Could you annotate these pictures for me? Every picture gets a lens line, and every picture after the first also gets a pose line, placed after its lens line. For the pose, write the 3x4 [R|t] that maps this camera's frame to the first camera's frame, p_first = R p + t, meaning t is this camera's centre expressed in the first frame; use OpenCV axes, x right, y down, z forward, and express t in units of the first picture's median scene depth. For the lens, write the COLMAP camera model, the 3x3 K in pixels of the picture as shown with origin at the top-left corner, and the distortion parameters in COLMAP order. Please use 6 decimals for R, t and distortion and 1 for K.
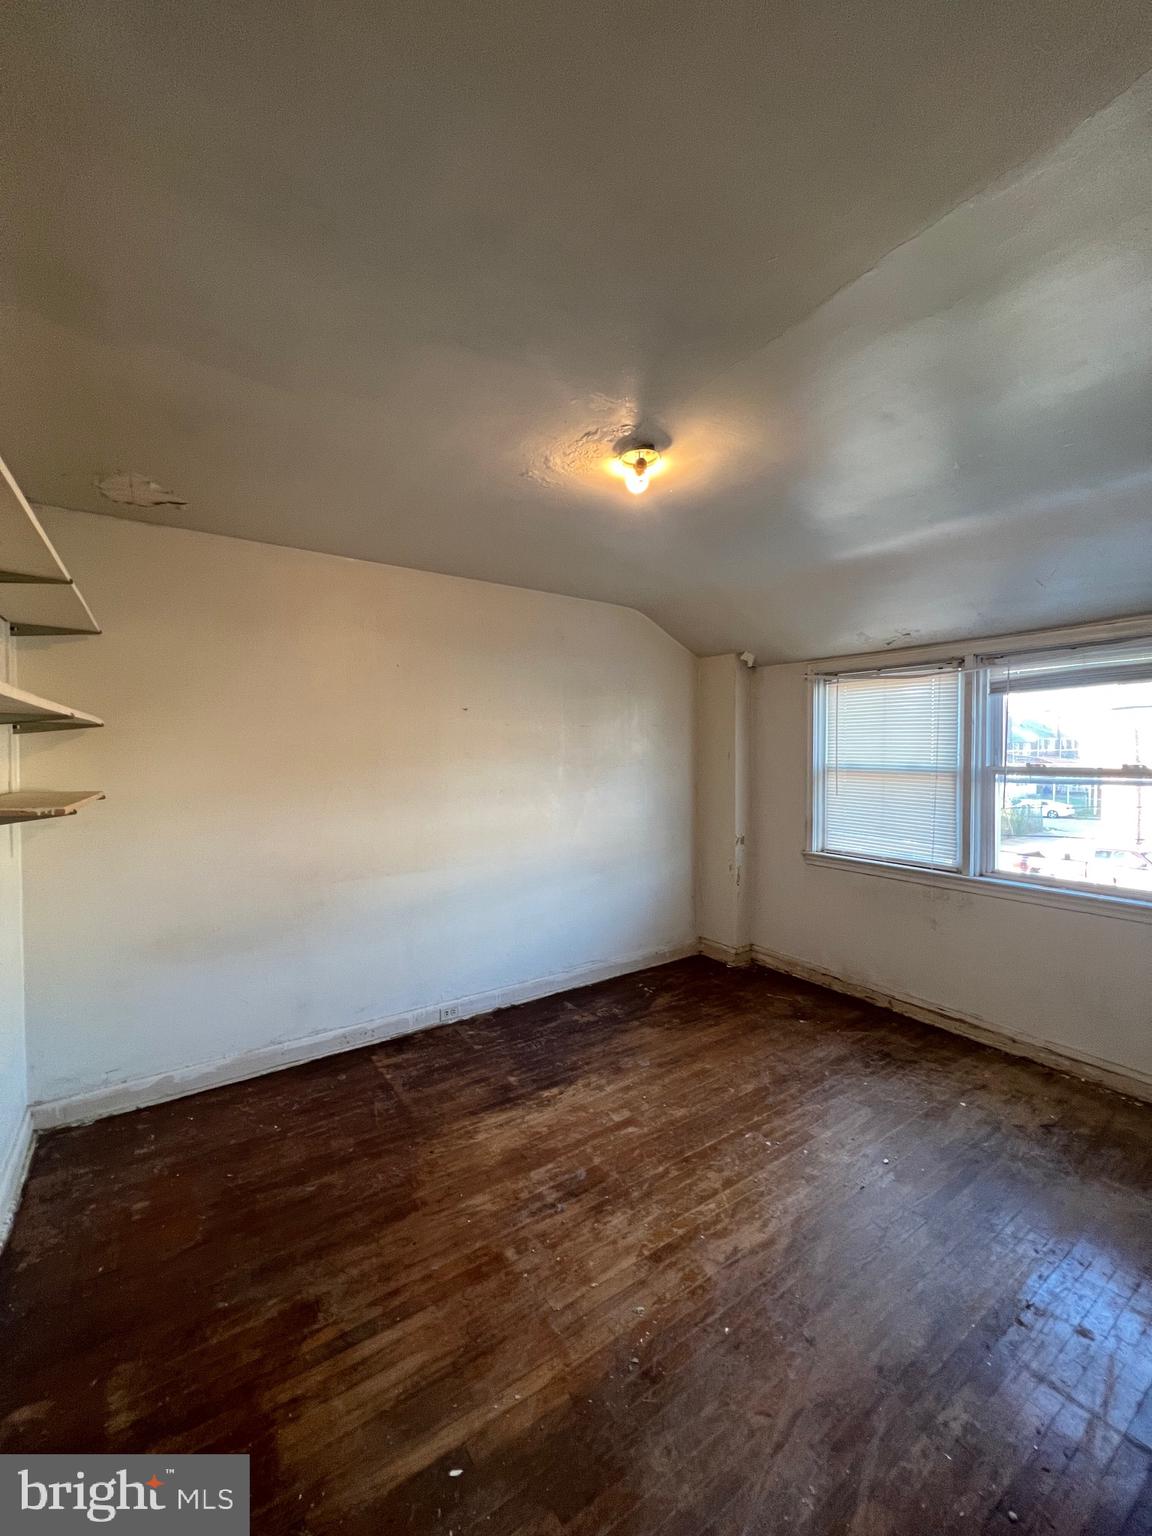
lens RADIAL K [[612.2, 0, 576.8], [0, 612.2, 768.2], [0, 0, 1]] dist [-0.000364, -0.000103]
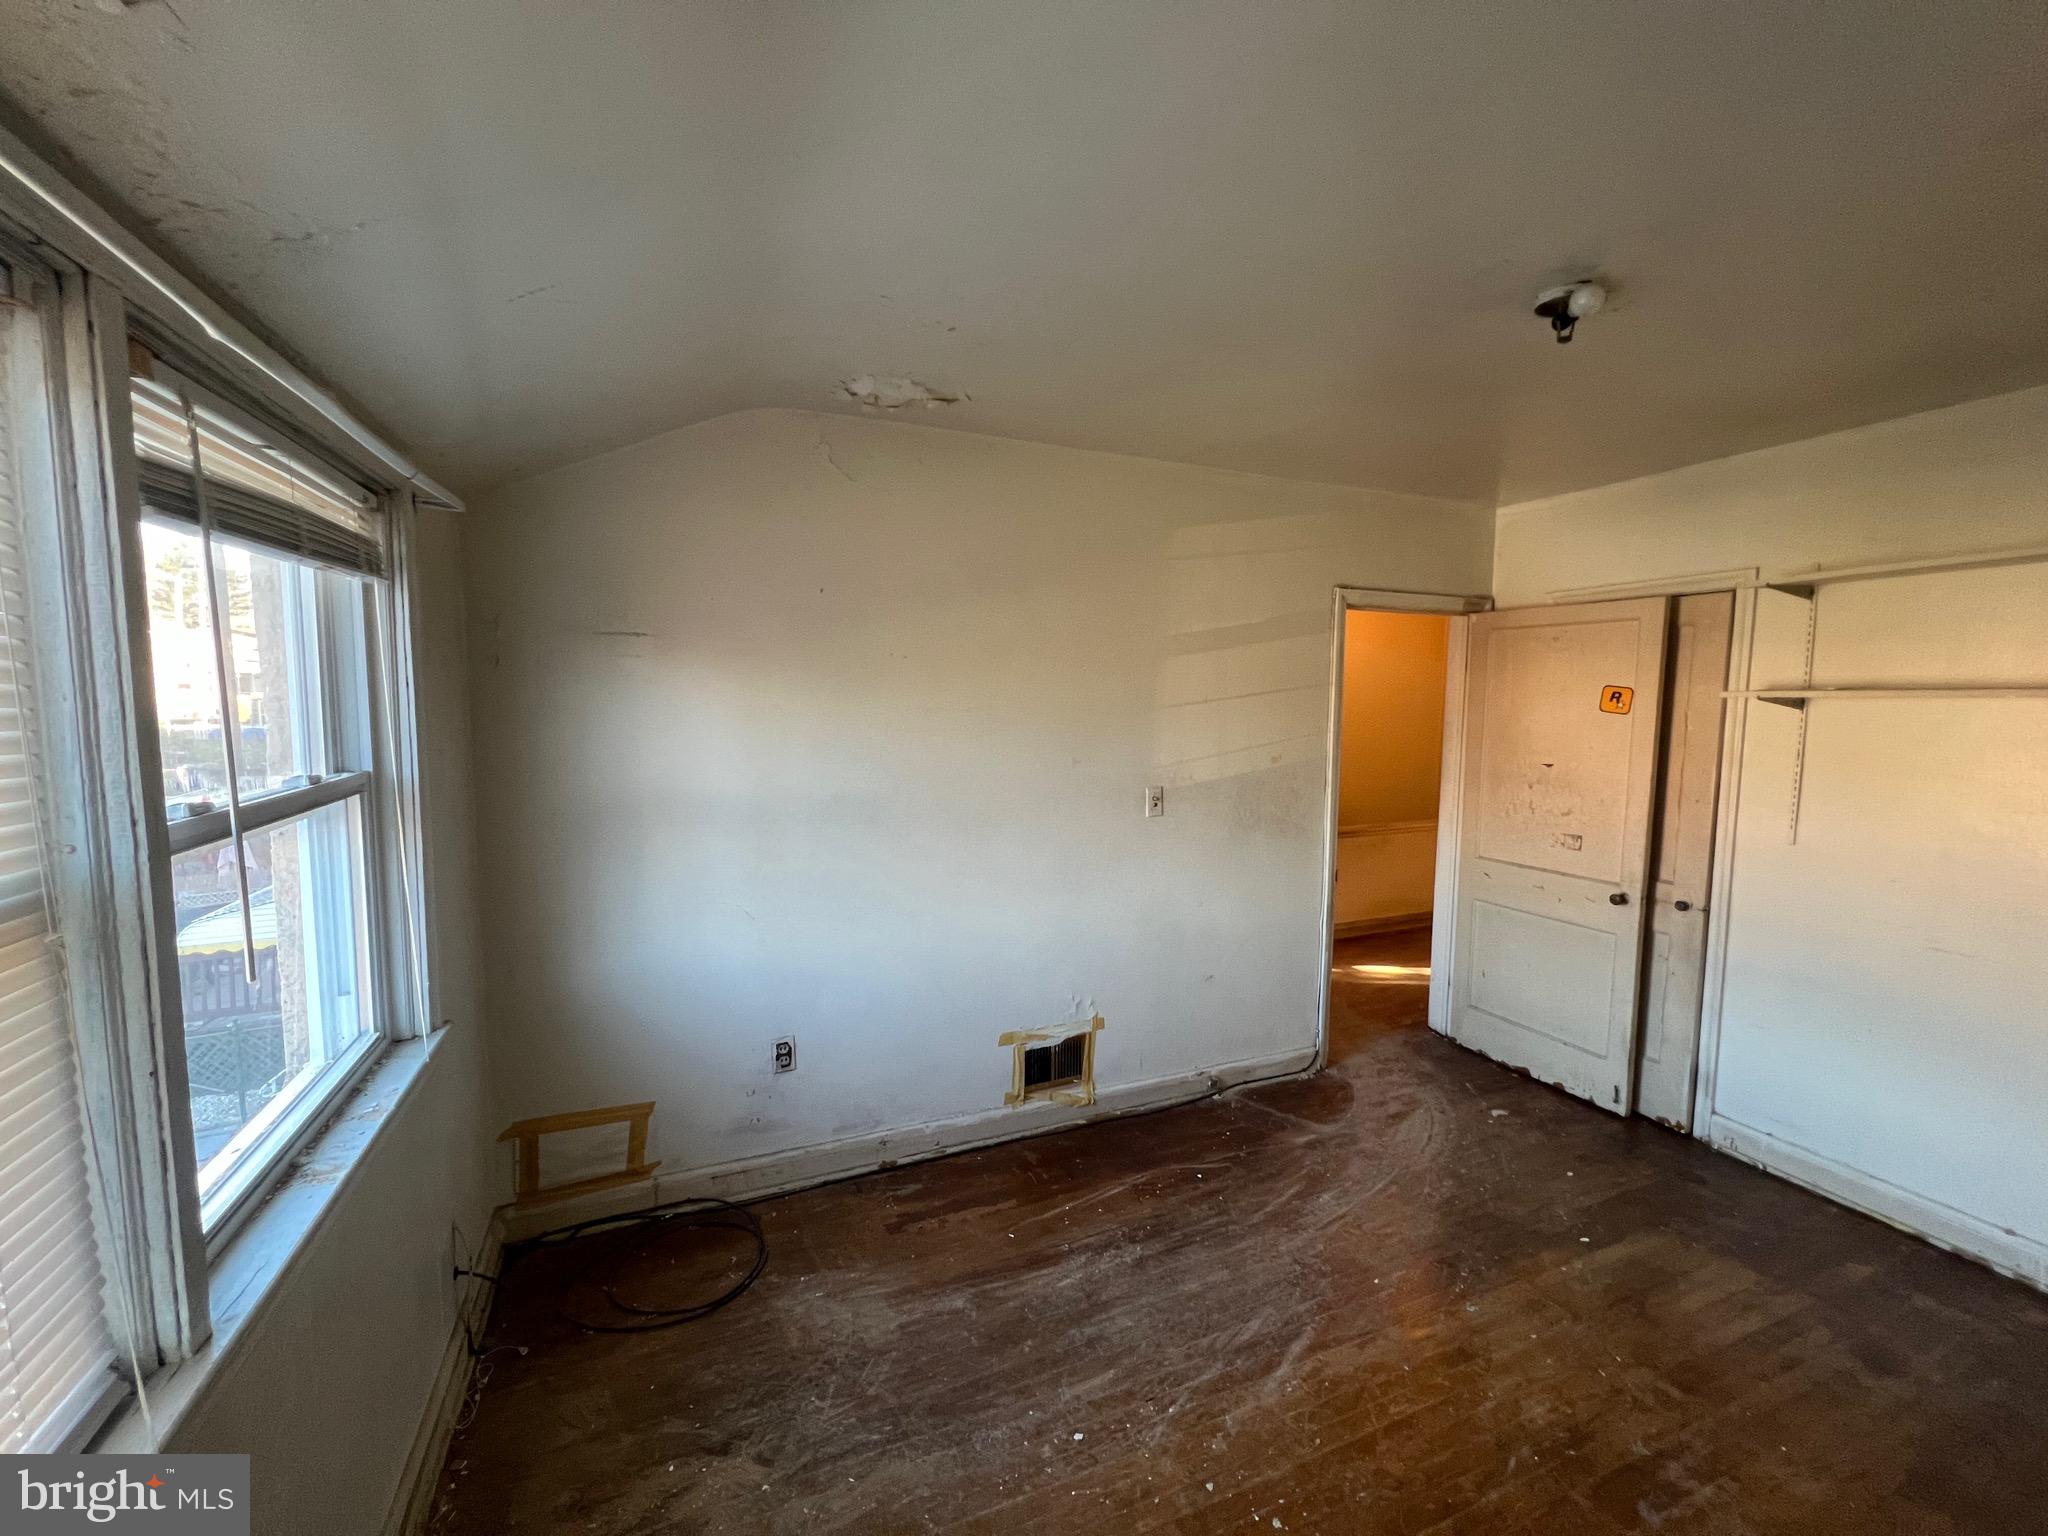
lens RADIAL K [[816.2, 0, 1022.0], [0, 816.2, 762.1], [0, 0, 1]] dist [-0.000364, -0.000103]
pose [[-0.981088, -0.016950, 0.192821, 0.430332], [0.002213, 0.995111, 0.098736, -0.080963], [-0.193552, 0.097296, -0.976254, 1.760600]]
